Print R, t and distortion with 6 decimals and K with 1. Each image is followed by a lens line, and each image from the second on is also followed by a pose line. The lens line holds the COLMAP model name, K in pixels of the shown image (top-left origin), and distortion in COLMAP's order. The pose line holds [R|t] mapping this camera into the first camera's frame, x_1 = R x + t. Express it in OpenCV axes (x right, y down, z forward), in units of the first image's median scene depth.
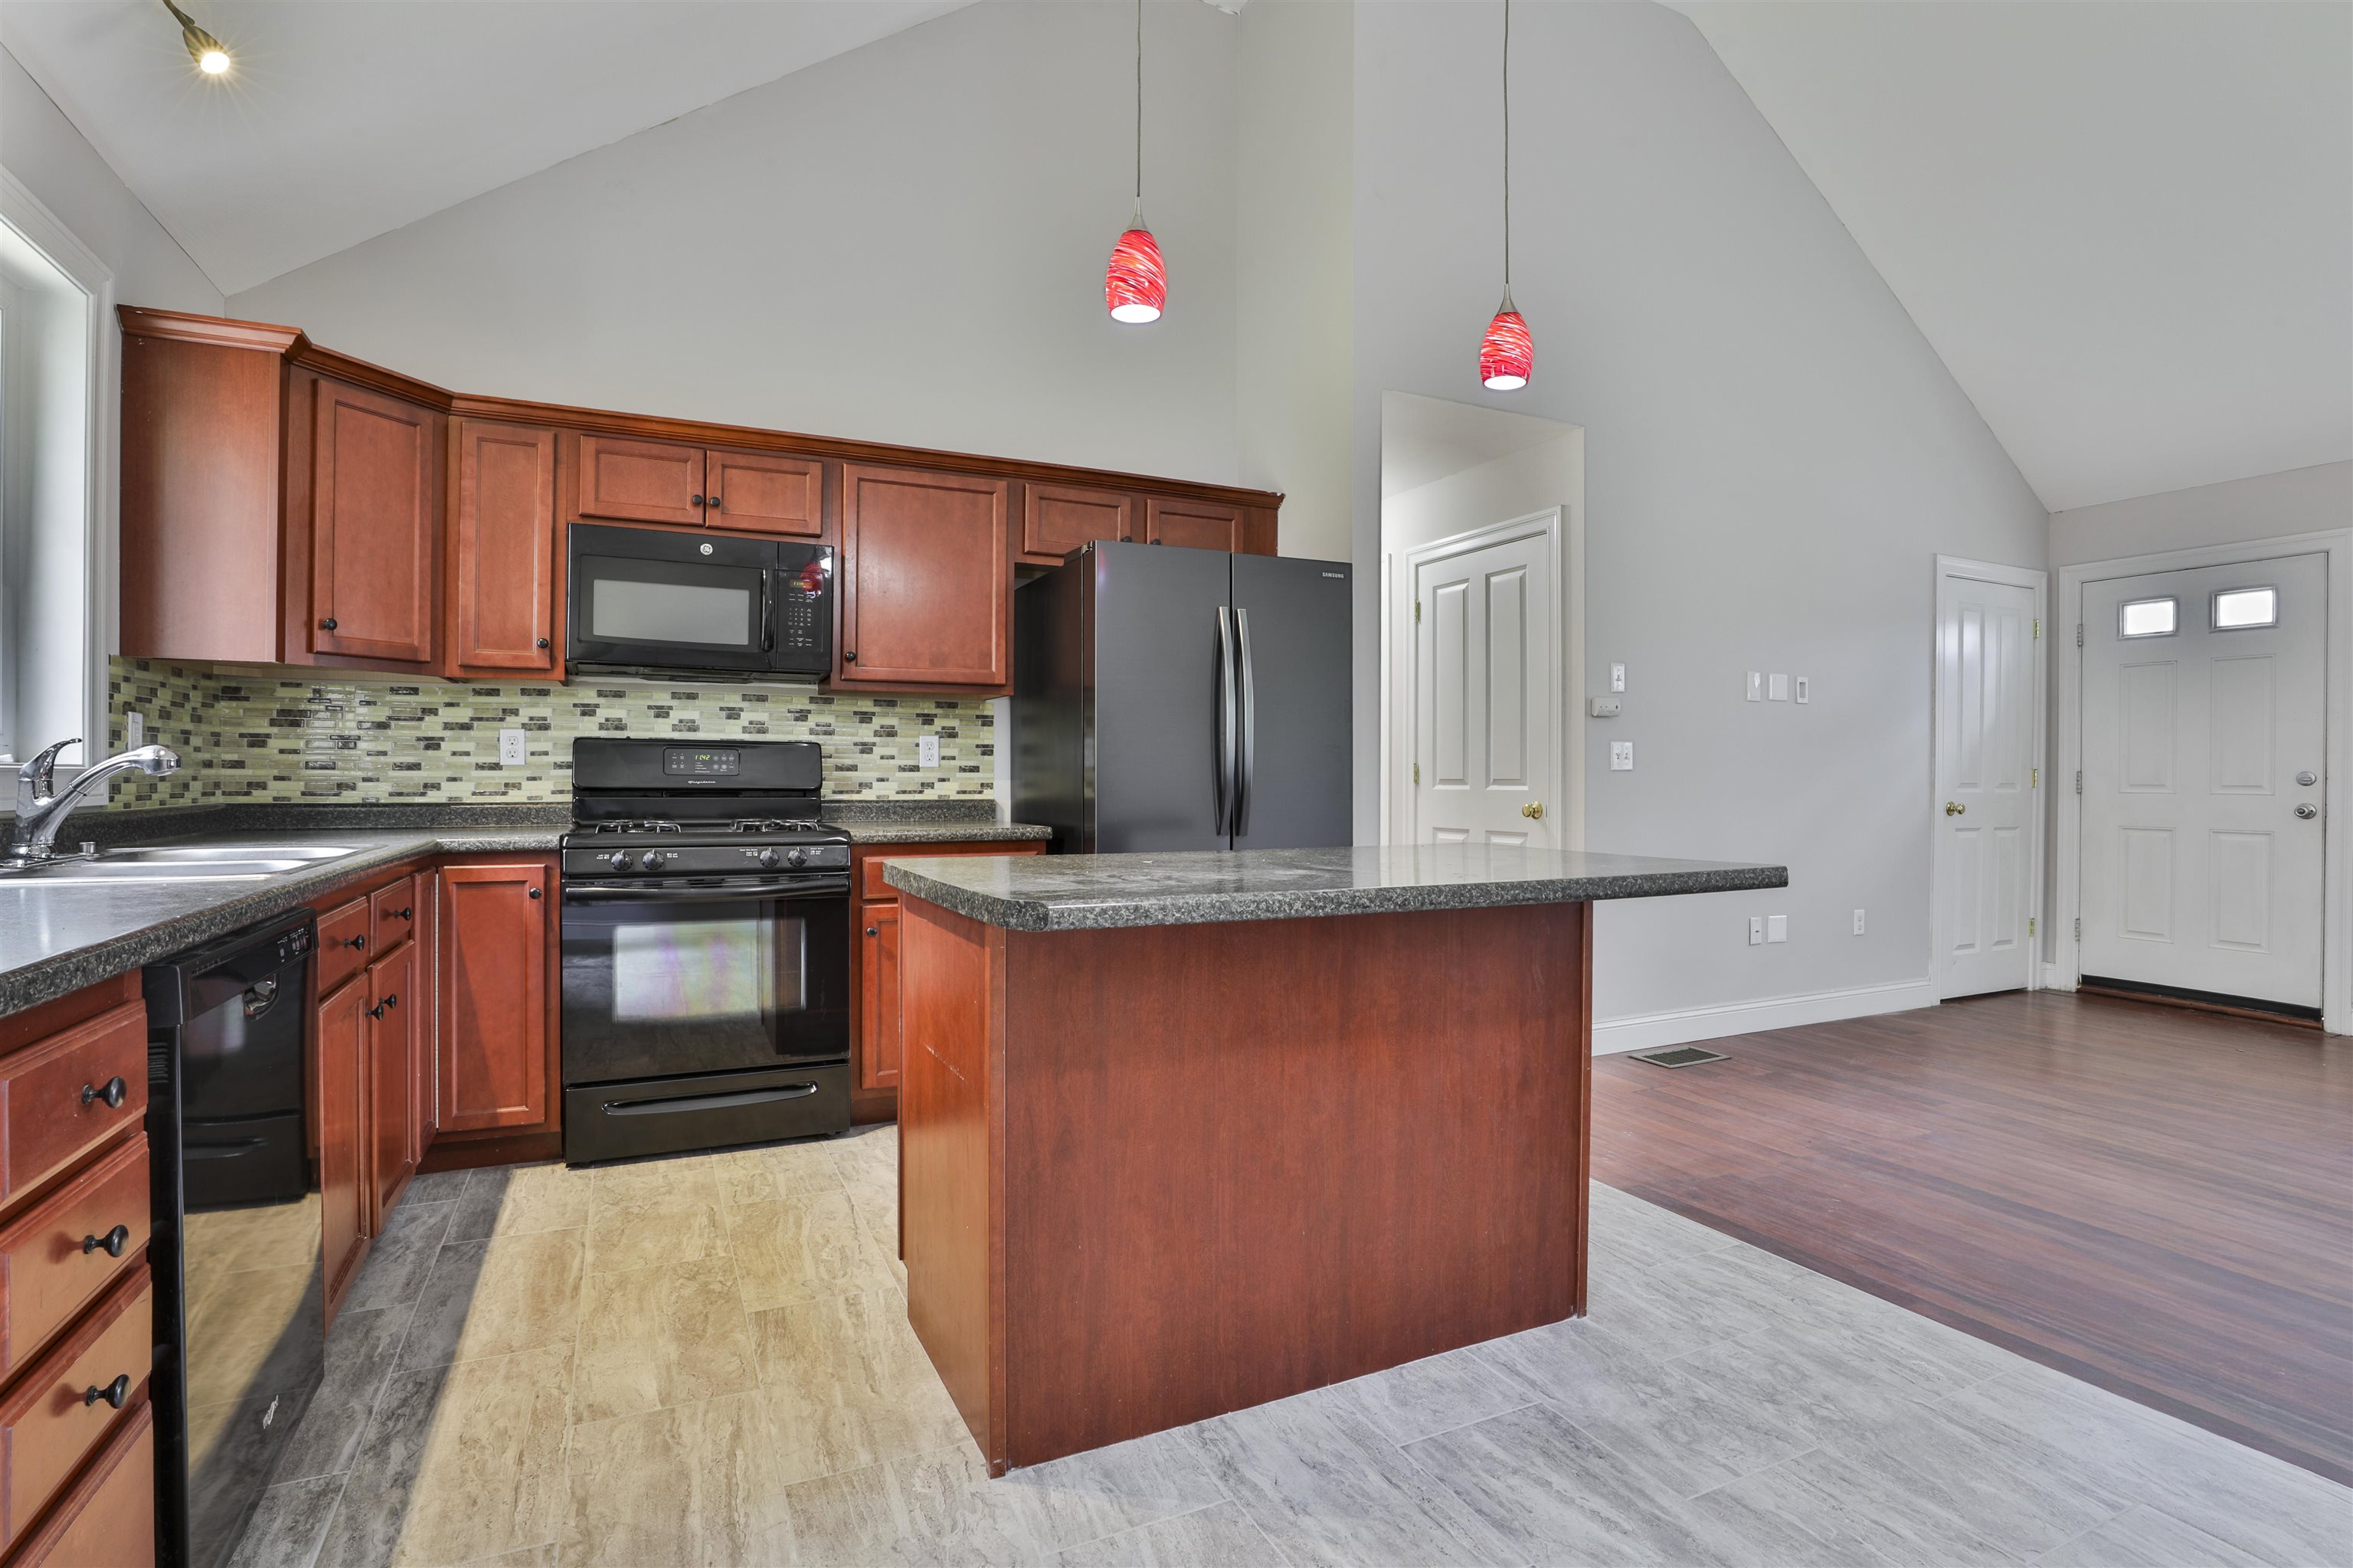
lens RADIAL K [[1109.7, 0, 1122.4], [0, 1109.7, 780.6], [0, 0, 1]] dist [-0.042159, 0.011200]
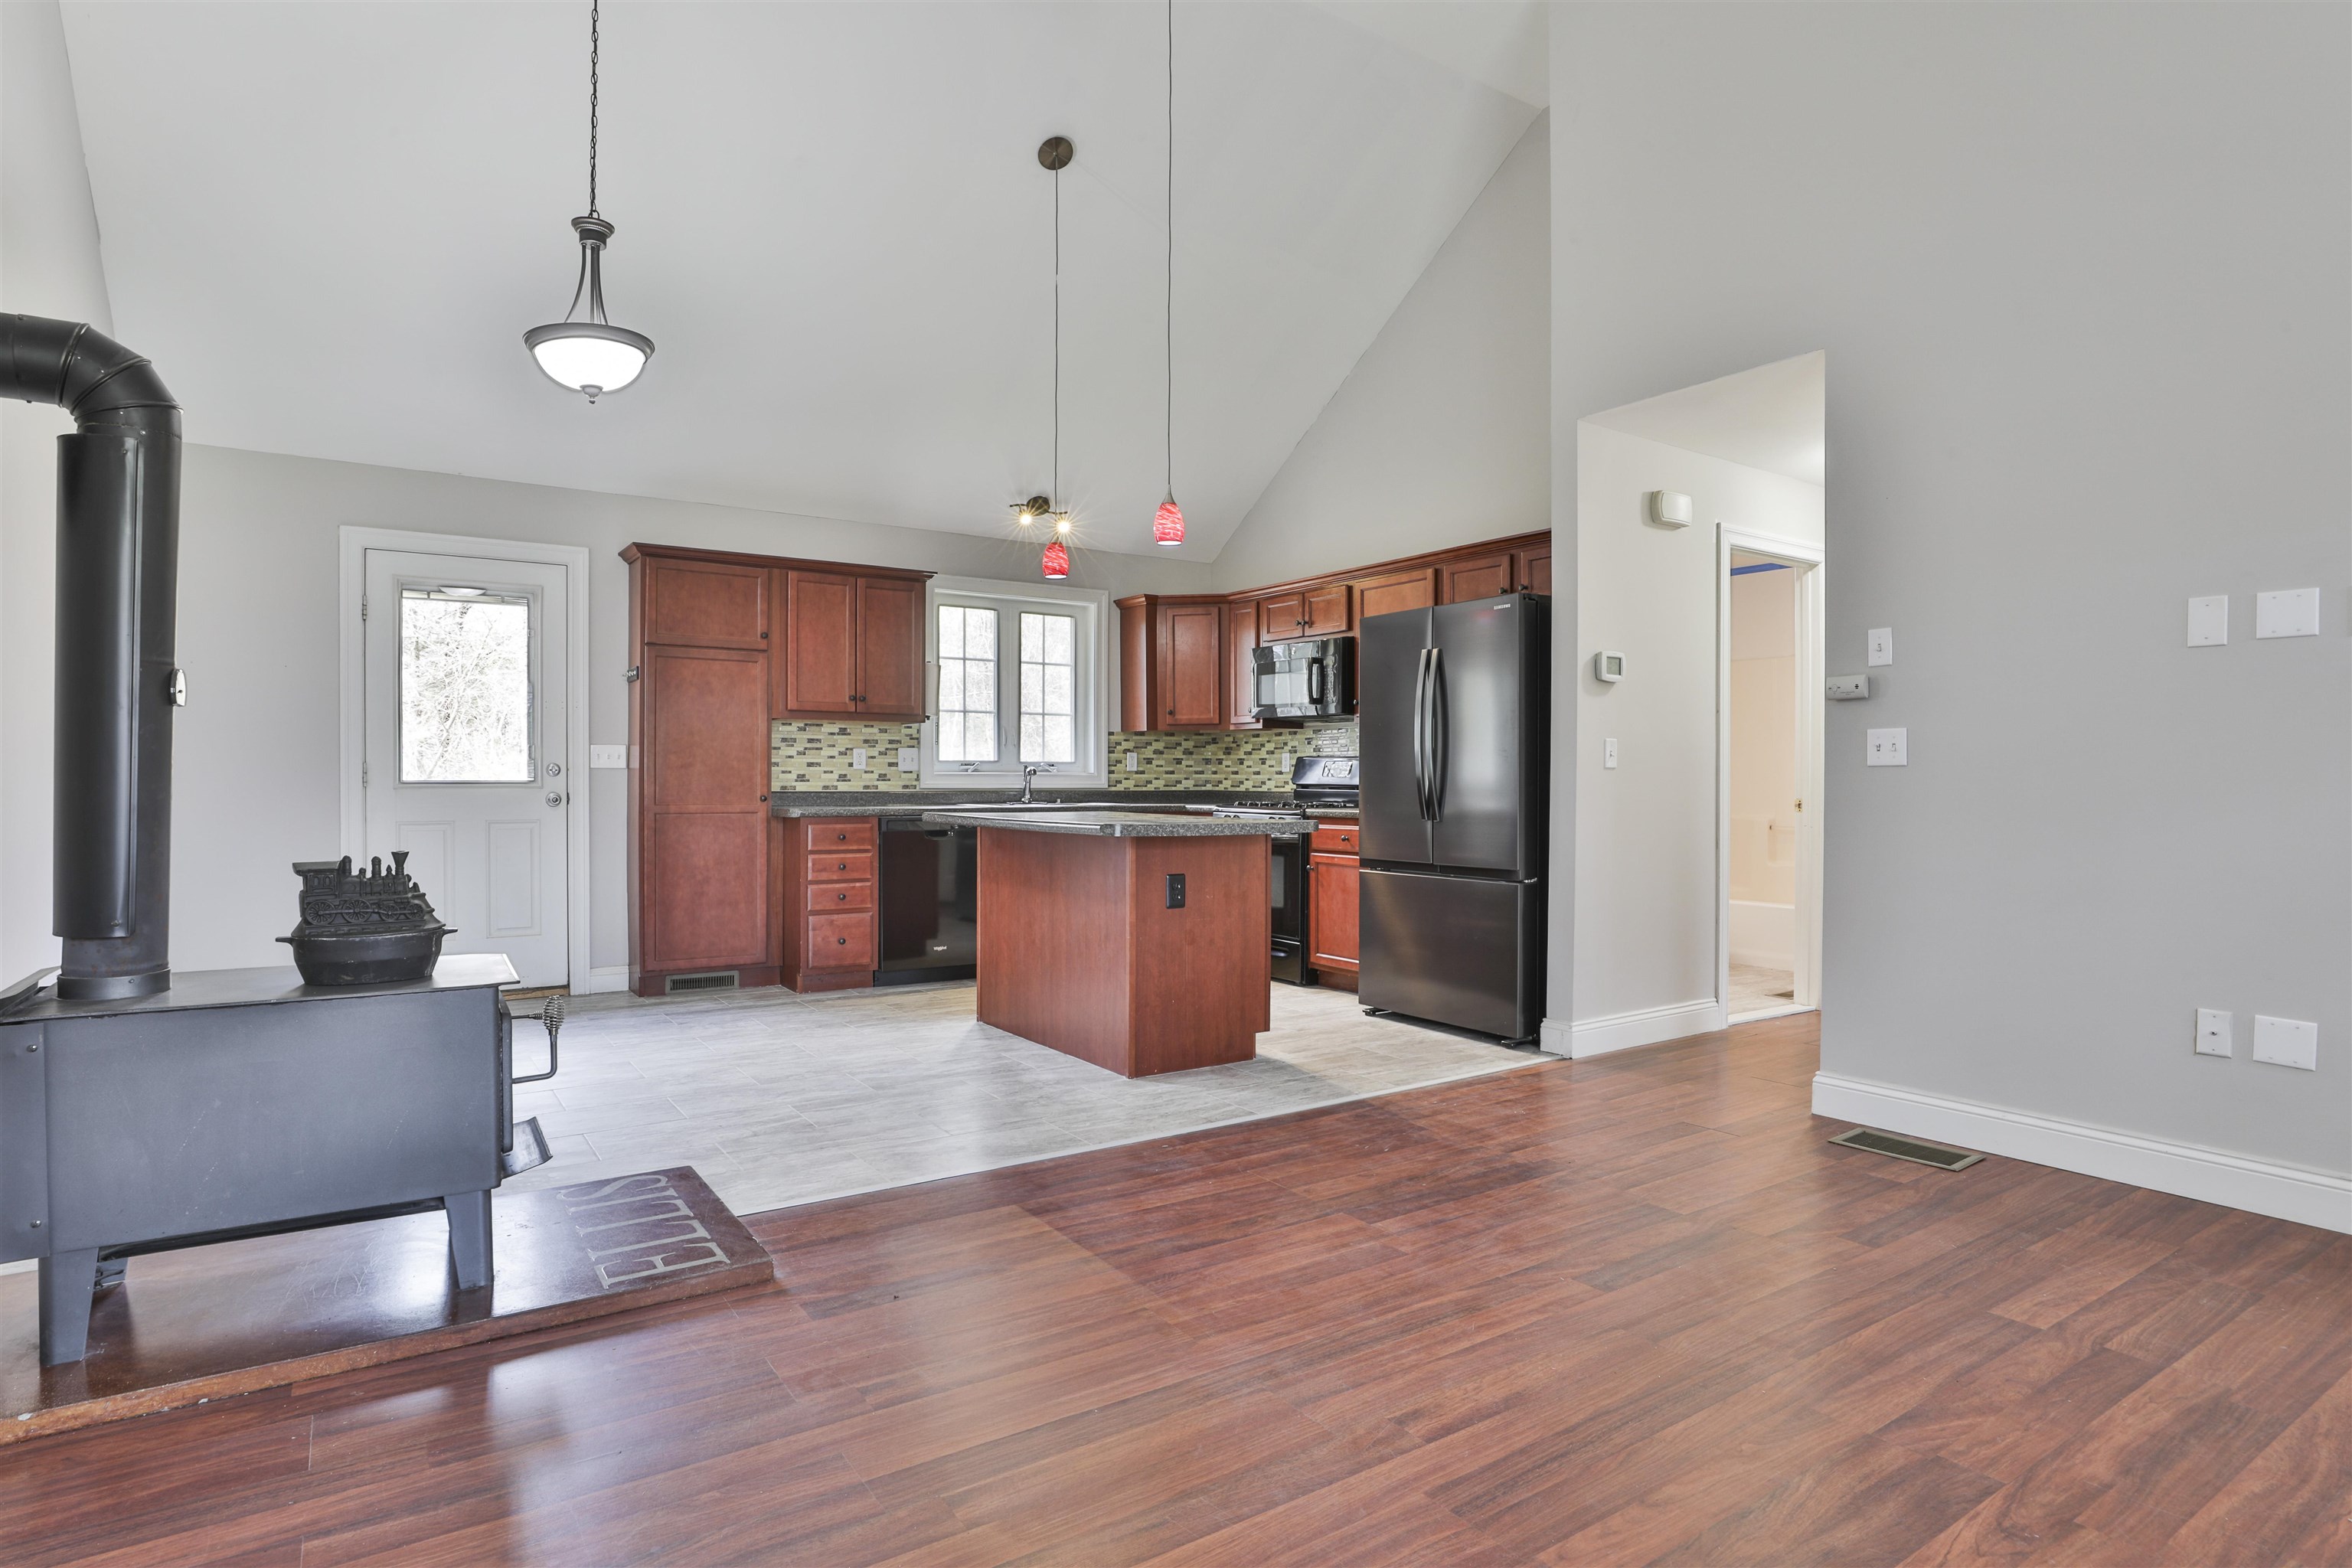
lens RADIAL K [[1258.1, 0, 1263.1], [0, 1258.1, 777.8], [0, 0, 1]] dist [-0.020491, 0.008797]
pose [[0.222595, -0.004584, -0.974900, 1.540300], [-0.006293, 0.999961, -0.006139, 0.009427], [0.974891, 0.007502, 0.222557, 0.476576]]
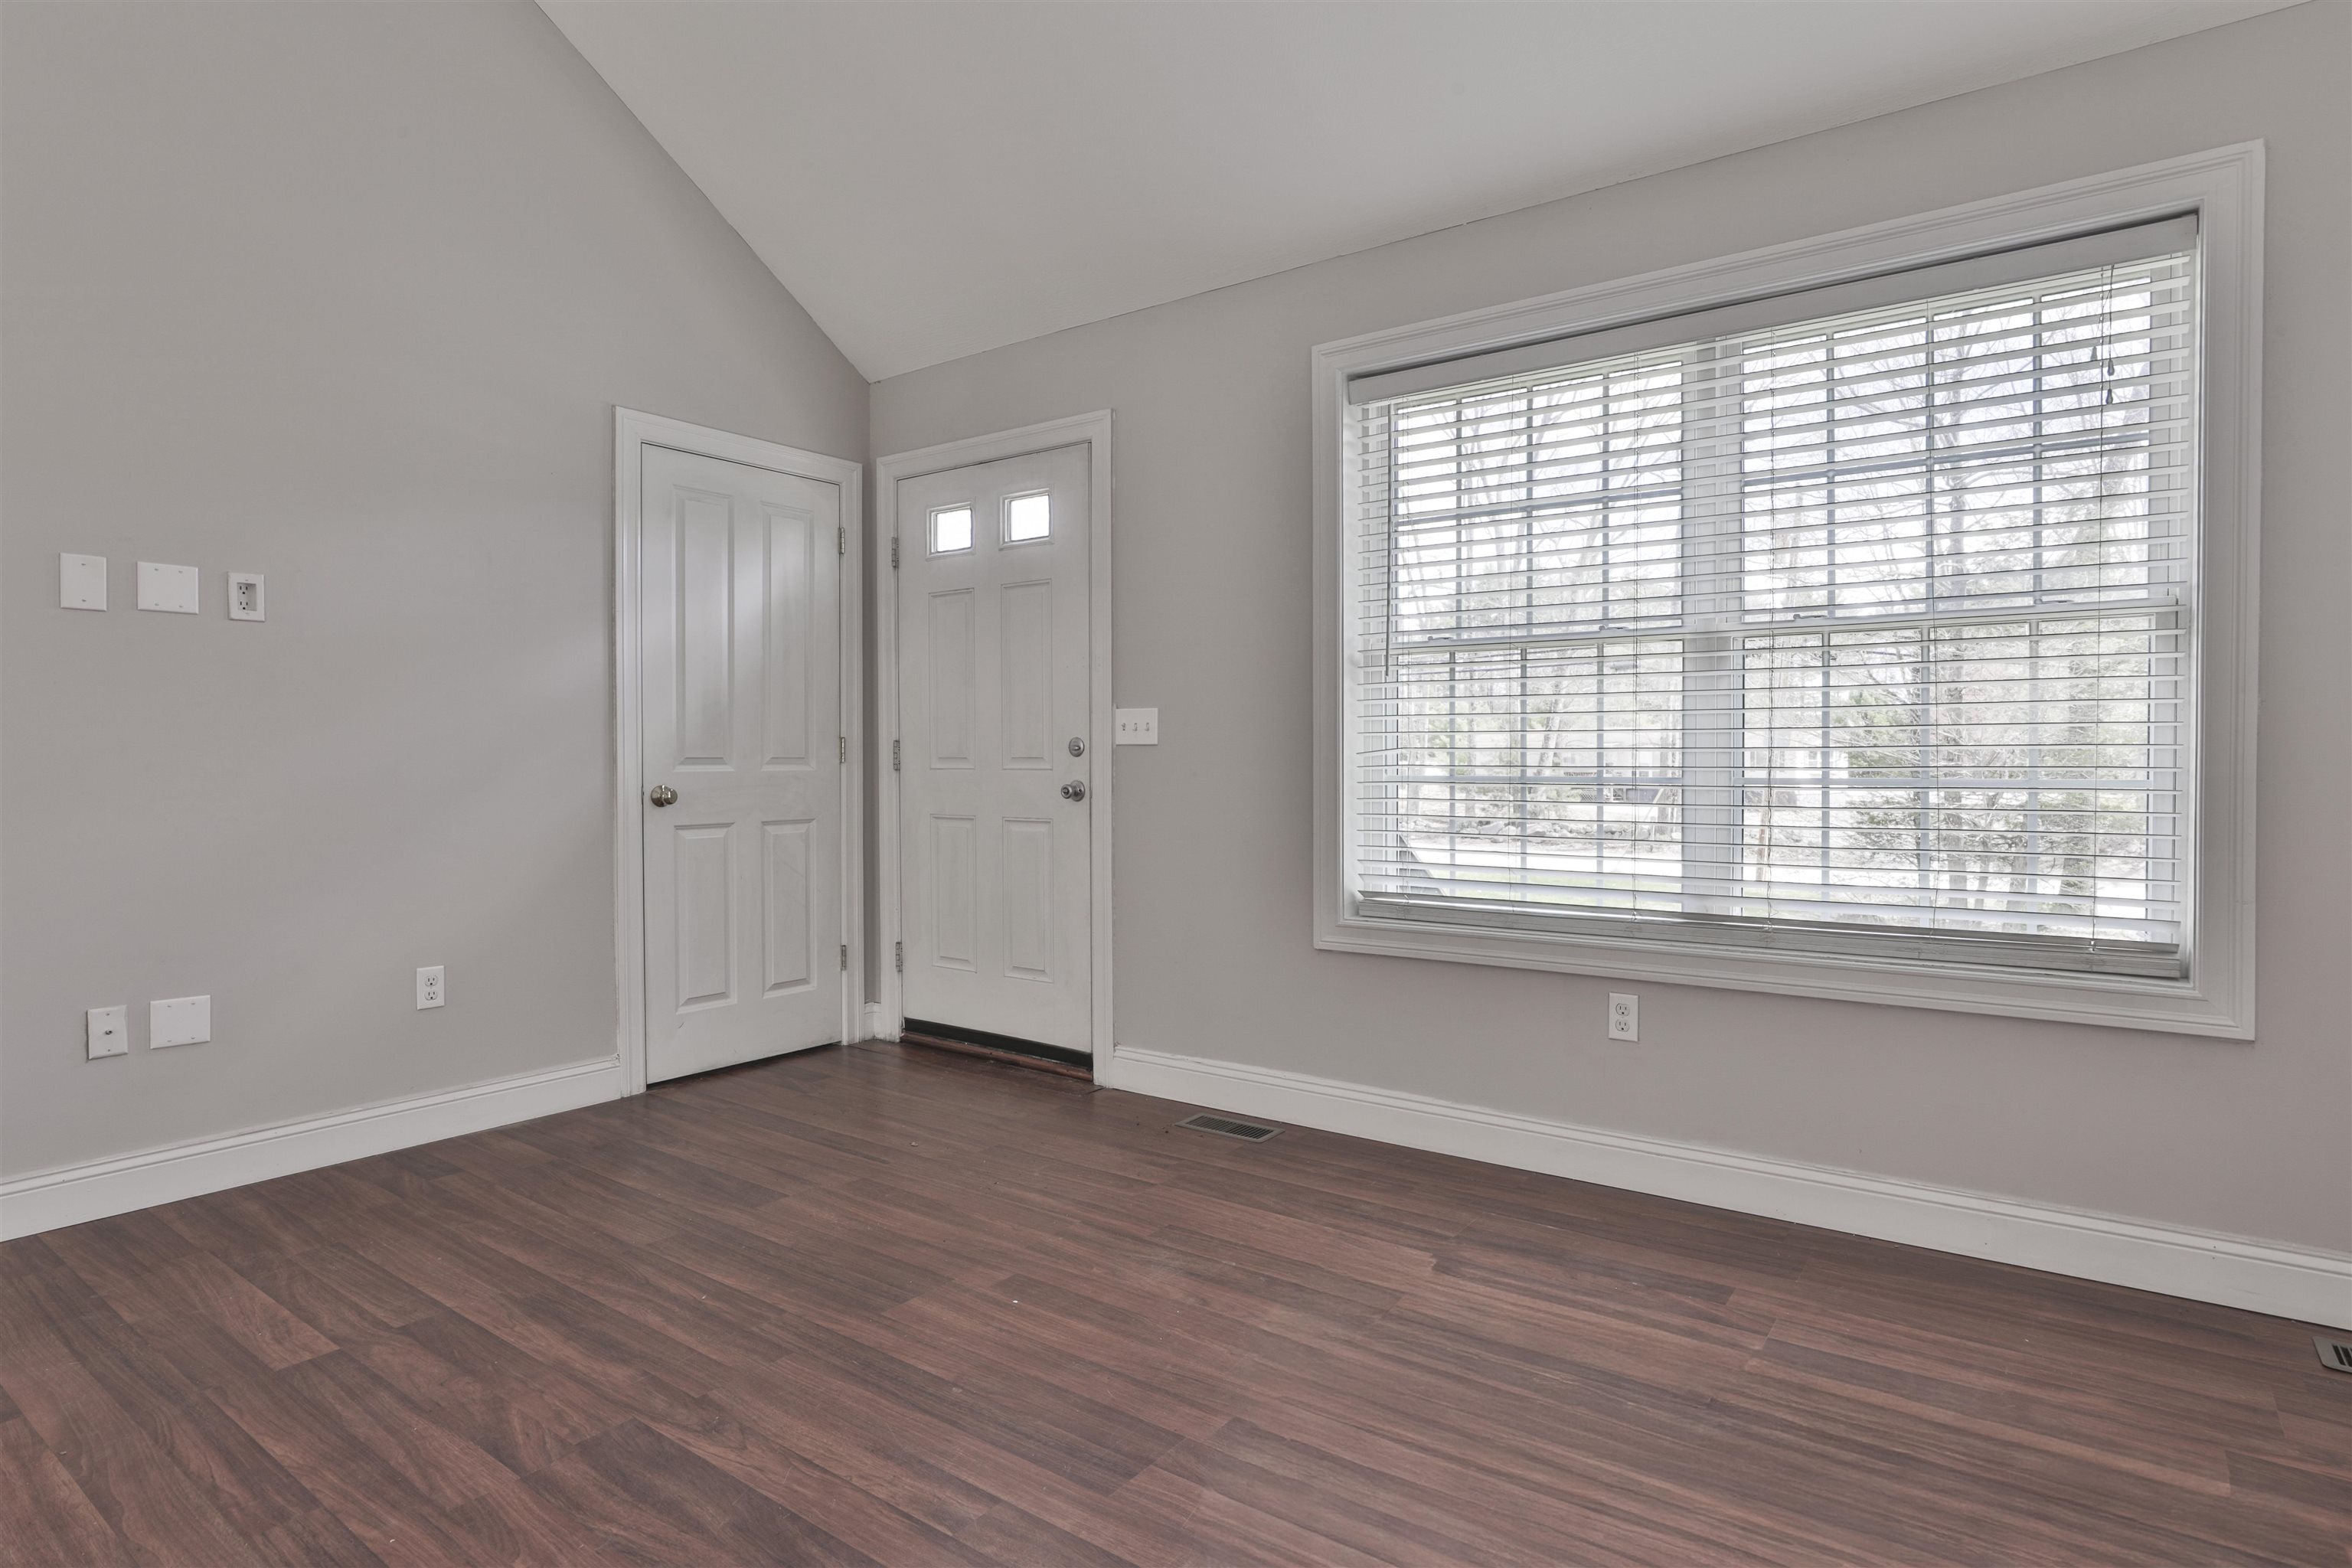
lens RADIAL K [[1258.1, 0, 1104.0], [0, 1258.1, 778.5], [0, 0, 1]] dist [-0.020491, 0.008797]
pose [[0.887503, -0.017187, 0.460481, 0.991403], [0.010226, 0.999793, 0.017607, 0.006511], [-0.460688, -0.010918, 0.887495, 0.295113]]
